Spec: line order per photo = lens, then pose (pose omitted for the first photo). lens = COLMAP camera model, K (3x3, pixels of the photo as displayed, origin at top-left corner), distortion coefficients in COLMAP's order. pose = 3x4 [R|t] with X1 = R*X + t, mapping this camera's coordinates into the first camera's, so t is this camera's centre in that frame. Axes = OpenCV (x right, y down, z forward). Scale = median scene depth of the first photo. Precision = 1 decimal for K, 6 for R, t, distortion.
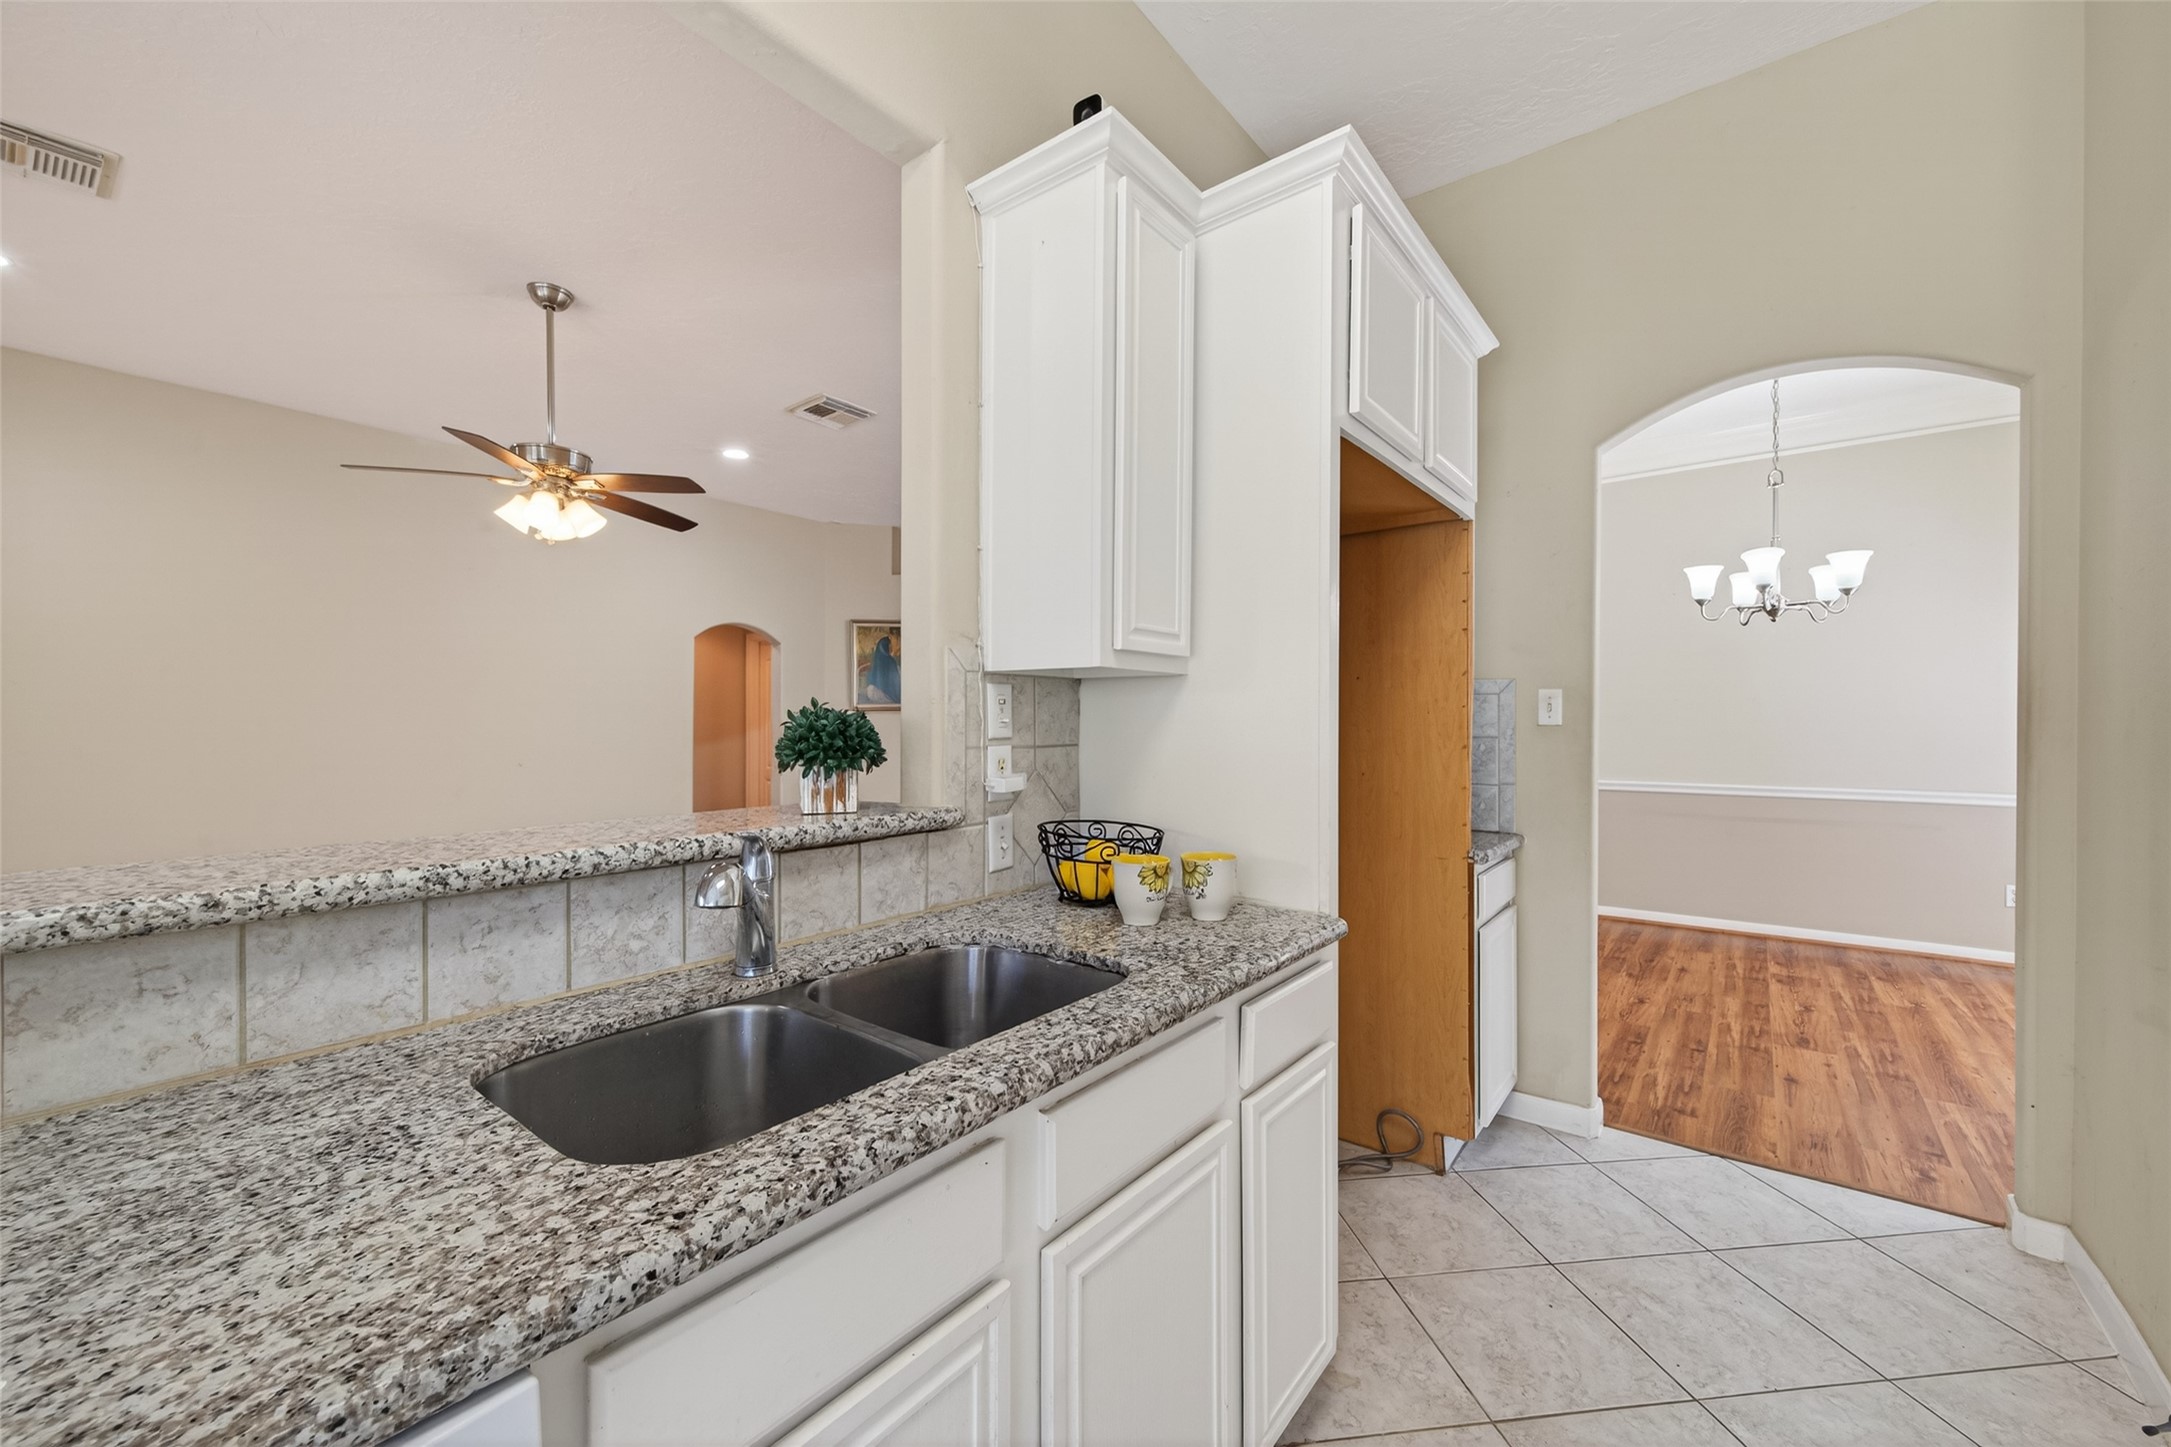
lens RADIAL K [[850.7, 0, 1086.0], [0, 850.7, 725.7], [0, 0, 1]] dist [0.009073, -0.002246]
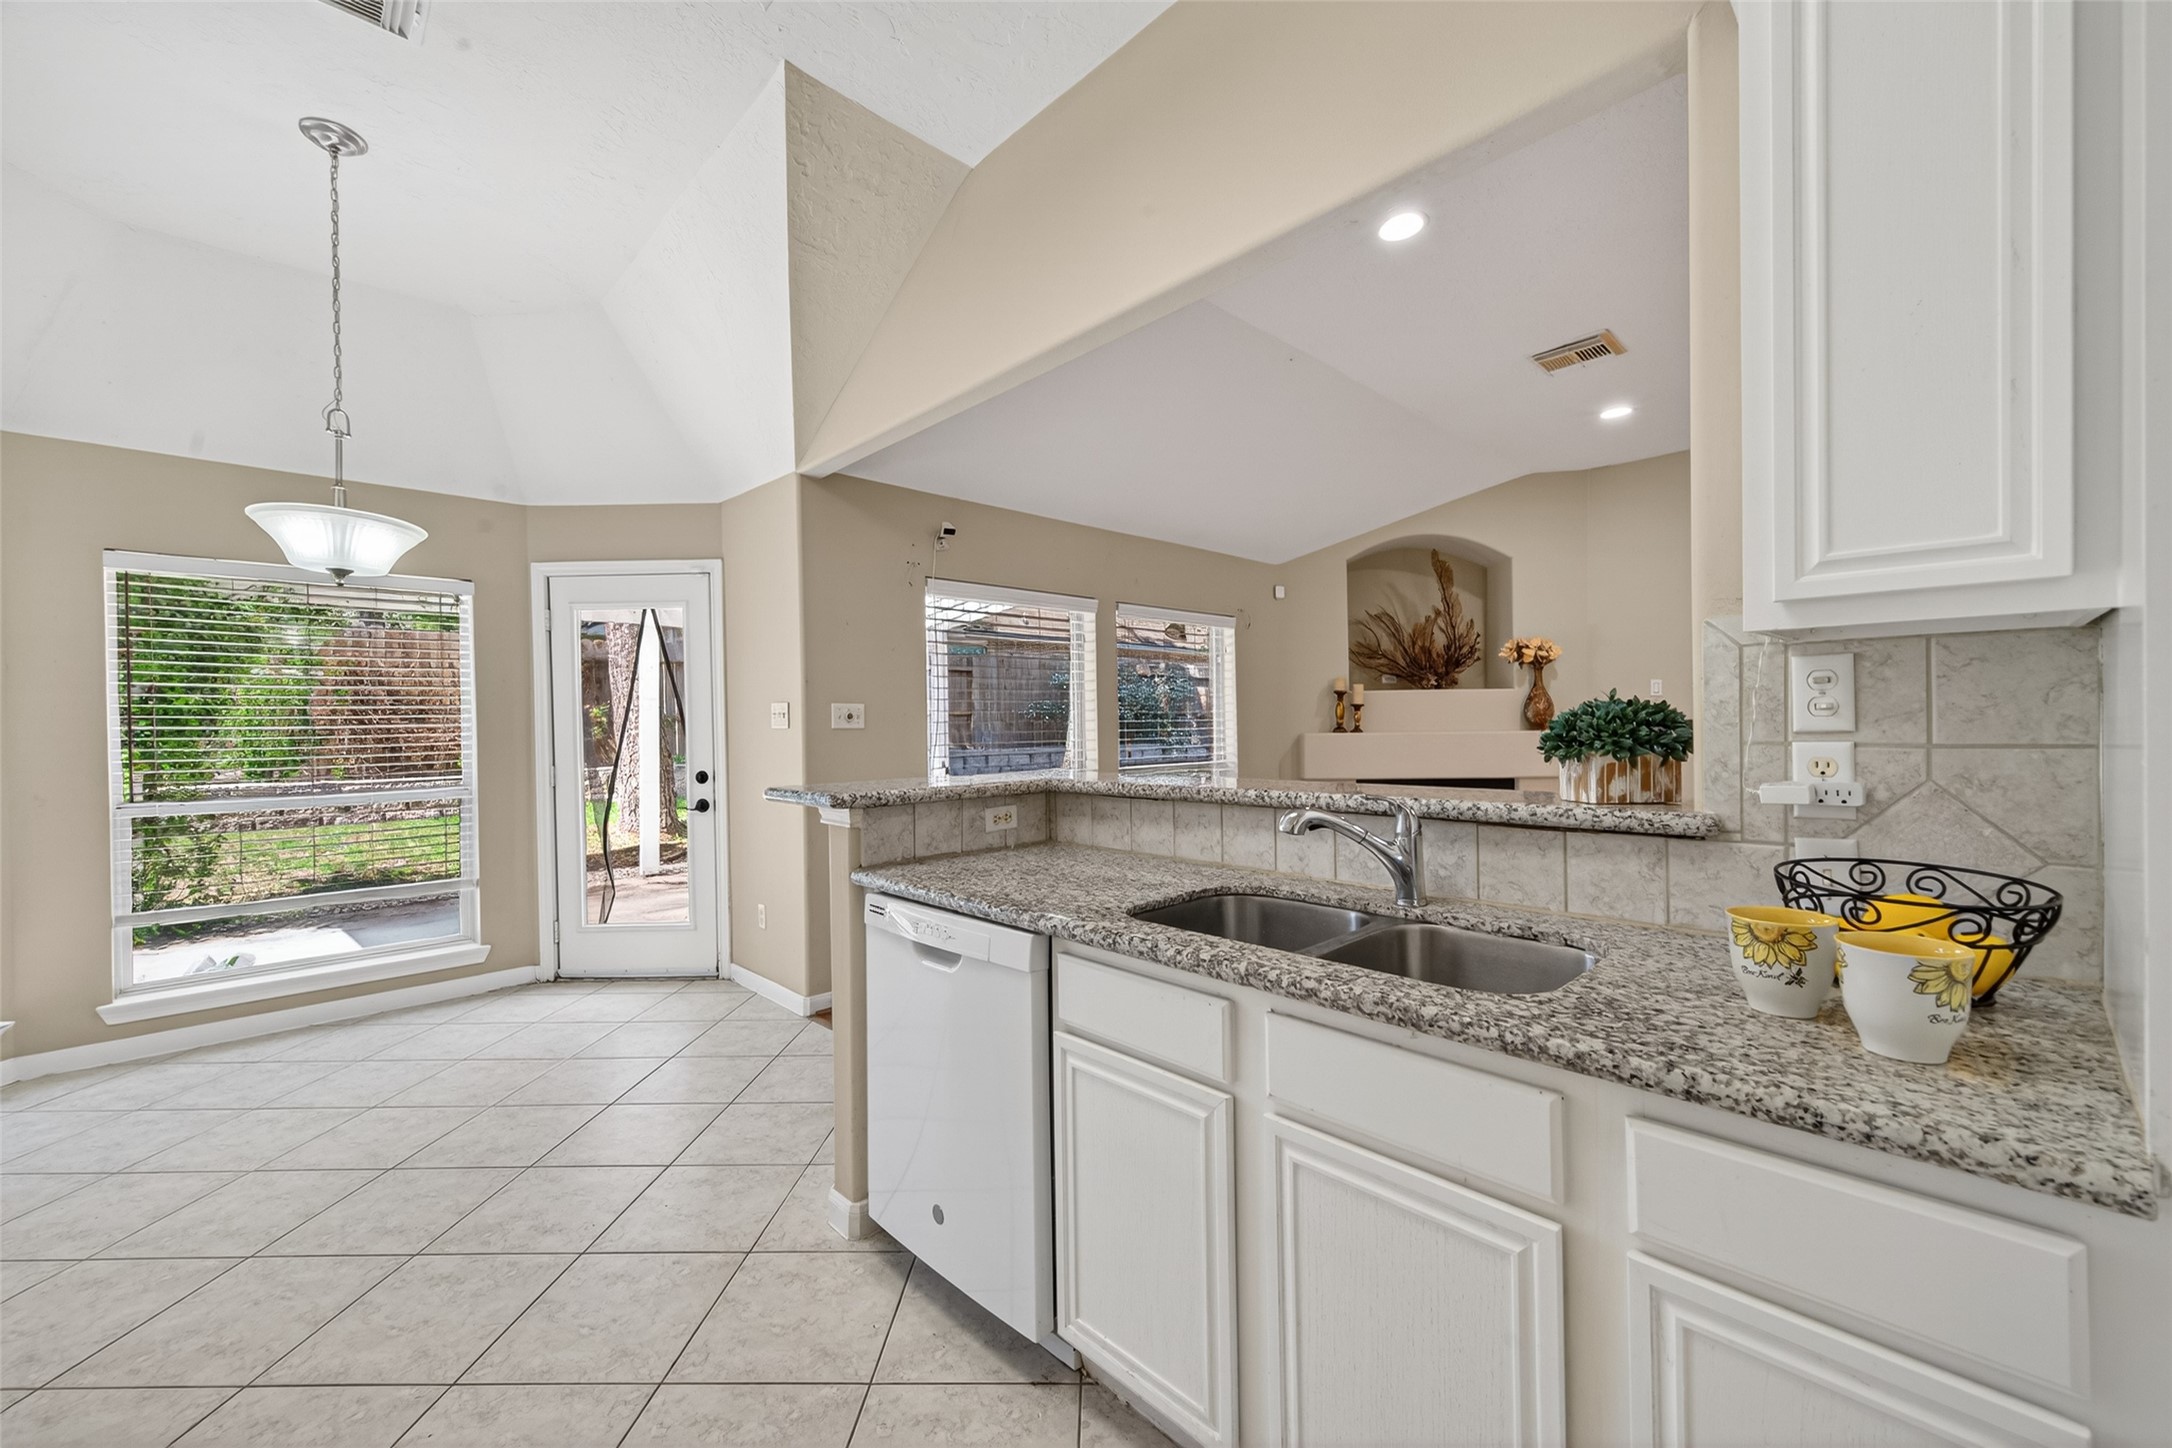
lens RADIAL K [[851.1, 0, 1091.2], [0, 851.1, 726.9], [0, 0, 1]] dist [0.009073, -0.002246]
pose [[-0.136816, 0.007434, -0.990569, 0.452211], [0.011336, 0.999918, 0.005939, -0.000217], [0.990532, -0.010417, -0.136889, 0.316392]]
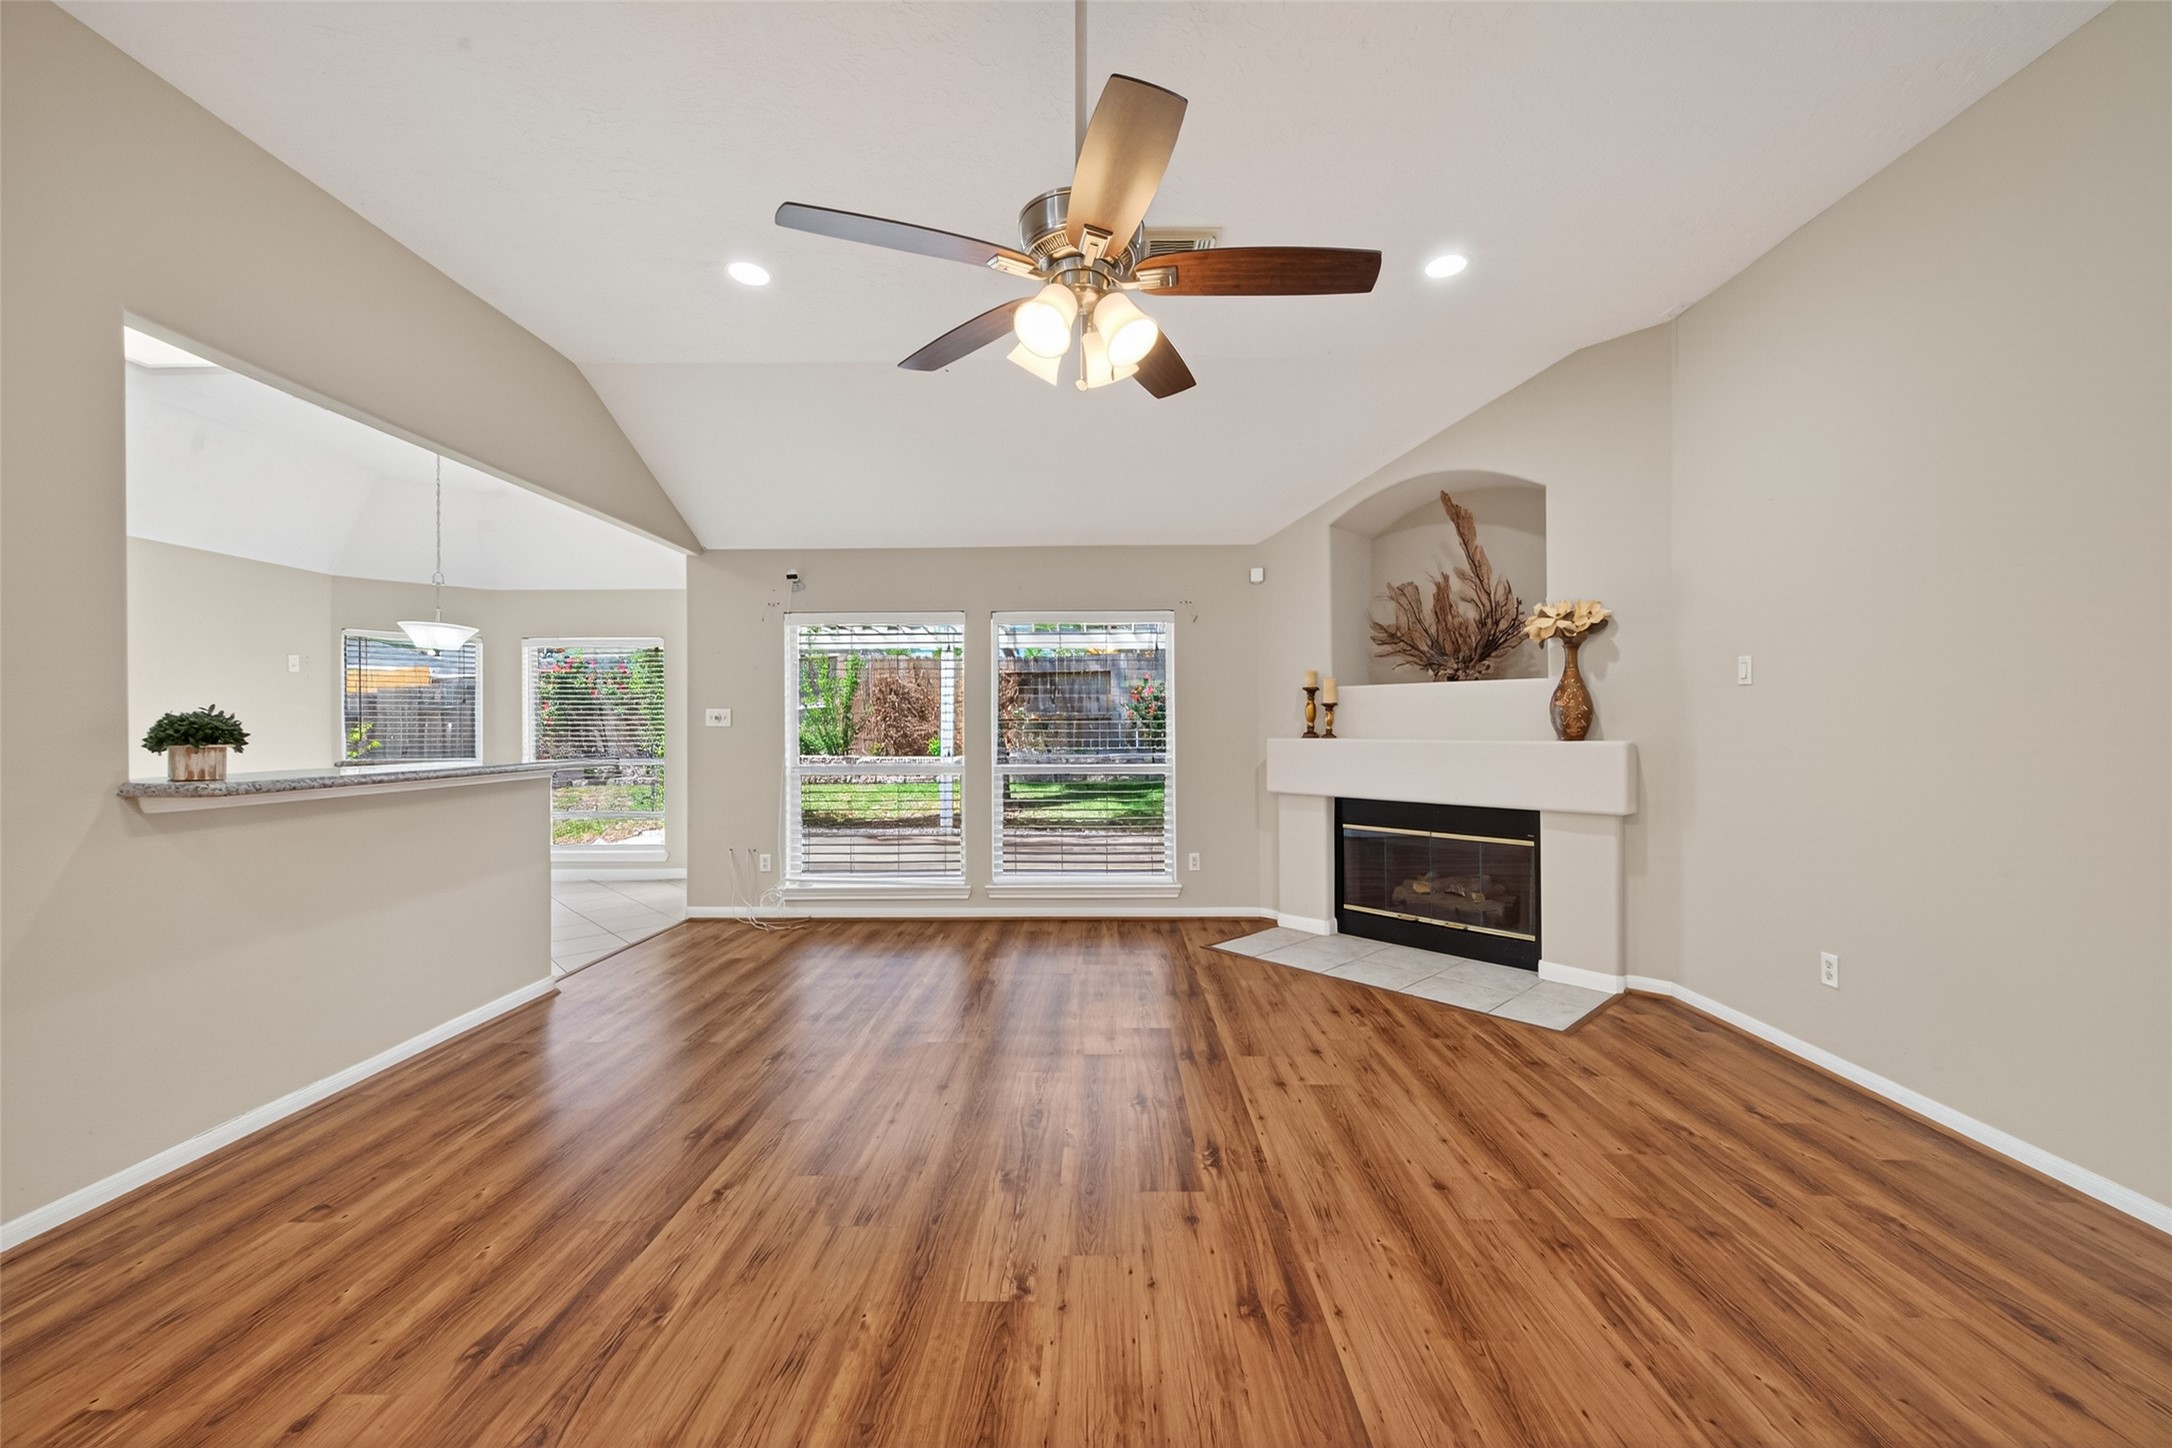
lens RADIAL K [[851.1, 0, 1088.5], [0, 851.1, 730.0], [0, 0, 1]] dist [0.009073, -0.002246]
pose [[-0.799763, 0.006790, -0.600277, -0.387543], [0.003421, 0.999971, 0.006754, 0.004627], [0.600306, 0.003348, -0.799763, 1.872993]]
